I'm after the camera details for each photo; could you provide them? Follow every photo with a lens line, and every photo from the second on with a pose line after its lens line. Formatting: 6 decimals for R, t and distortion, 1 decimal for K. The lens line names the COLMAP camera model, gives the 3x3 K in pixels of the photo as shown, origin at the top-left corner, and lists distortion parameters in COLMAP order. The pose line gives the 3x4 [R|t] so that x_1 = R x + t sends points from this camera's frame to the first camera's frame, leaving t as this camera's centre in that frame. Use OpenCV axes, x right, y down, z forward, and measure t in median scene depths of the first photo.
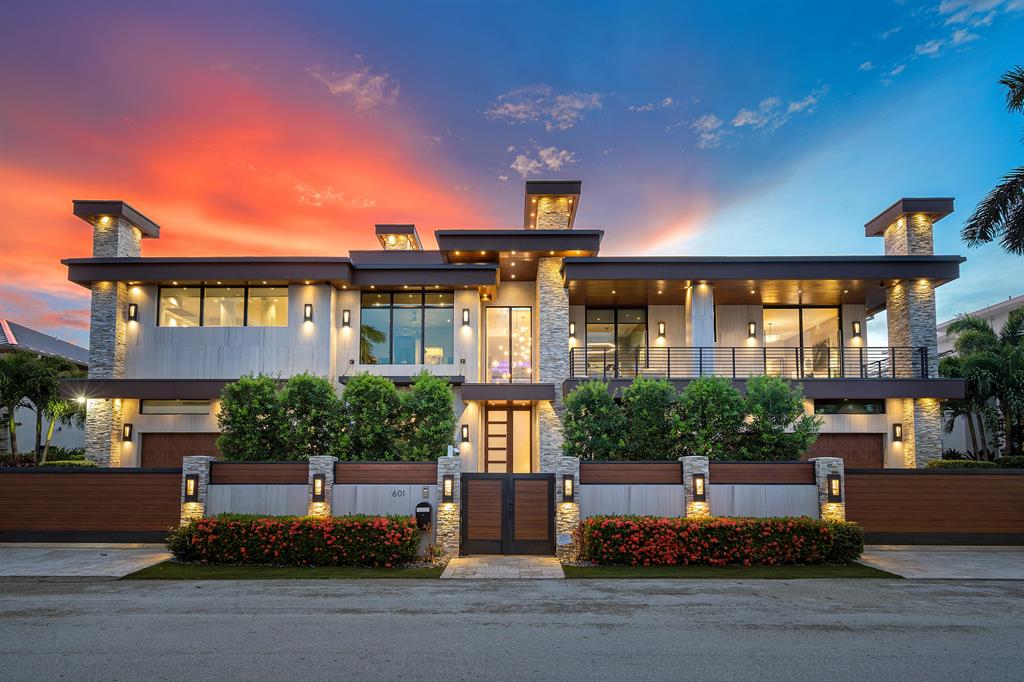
lens RADIAL K [[533.8, 0, 512.0], [0, 533.8, 341.0], [0, 0, 1]] dist [-0.002329, 0.000753]
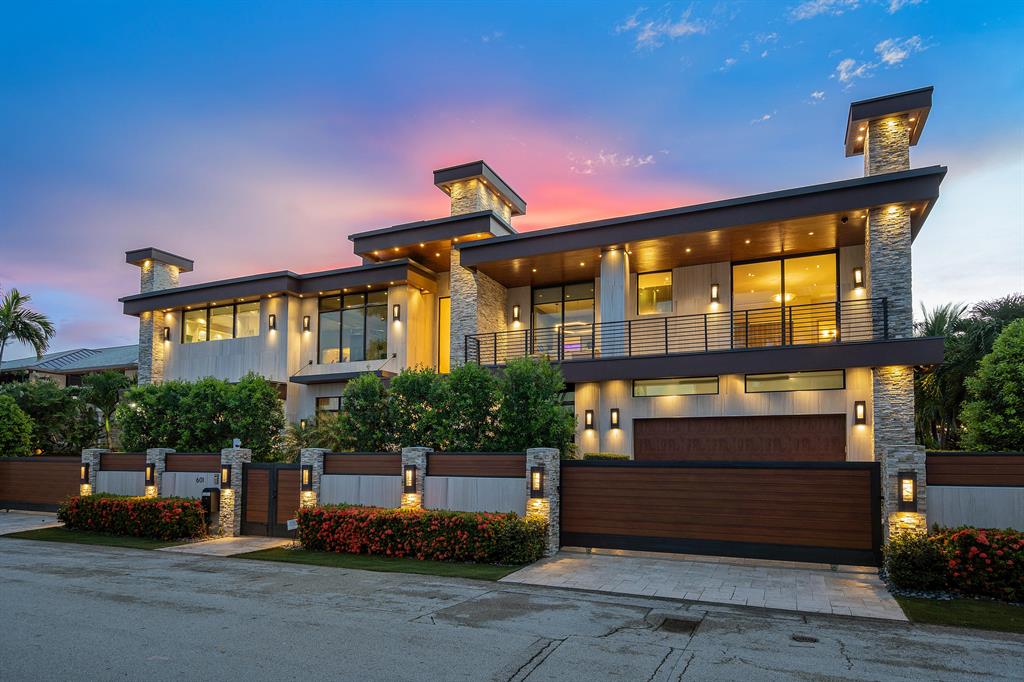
lens RADIAL K [[590.6, 0, 512.4], [0, 590.6, 305.6], [0, 0, 1]] dist [-0.007488, -0.000246]
pose [[0.918912, -0.097812, -0.382143, 0.572210], [0.088882, 0.995198, -0.041001, 0.009341], [0.384318, 0.003711, 0.923193, 0.035019]]
